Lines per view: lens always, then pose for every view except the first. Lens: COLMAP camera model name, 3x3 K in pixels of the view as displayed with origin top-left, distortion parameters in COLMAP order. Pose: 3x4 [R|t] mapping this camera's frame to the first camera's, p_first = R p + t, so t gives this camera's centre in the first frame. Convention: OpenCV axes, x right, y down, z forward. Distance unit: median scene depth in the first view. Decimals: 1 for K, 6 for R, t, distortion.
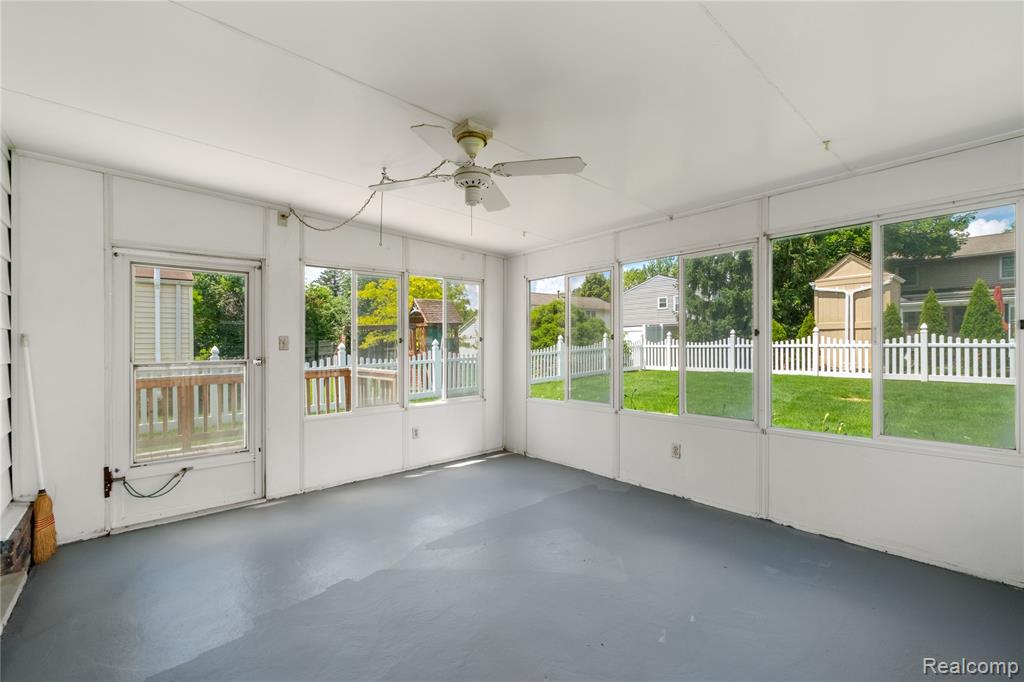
lens RADIAL K [[436.9, 0, 515.8], [0, 436.9, 350.1], [0, 0, 1]] dist [-0.001051, 0.000563]
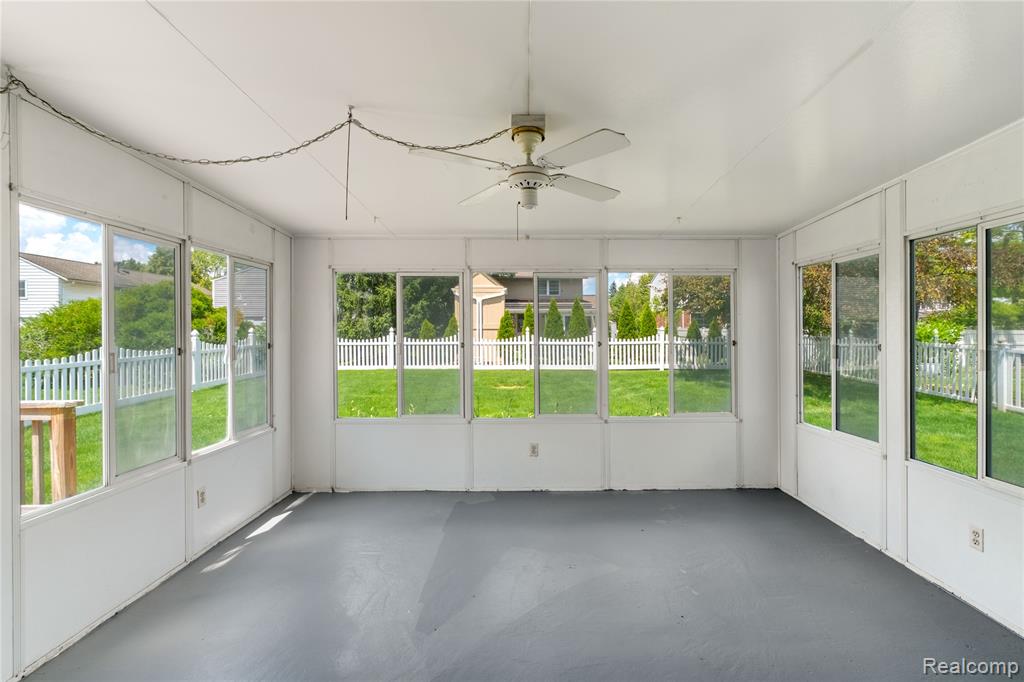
lens RADIAL K [[468.7, 0, 513.6], [0, 468.7, 342.6], [0, 0, 1]] dist [0.002299, 0.000746]
pose [[0.646621, -0.002617, 0.762807, -0.436477], [0.003559, 0.999994, 0.000414, -0.031073], [-0.762803, 0.002447, 0.646626, 0.211189]]
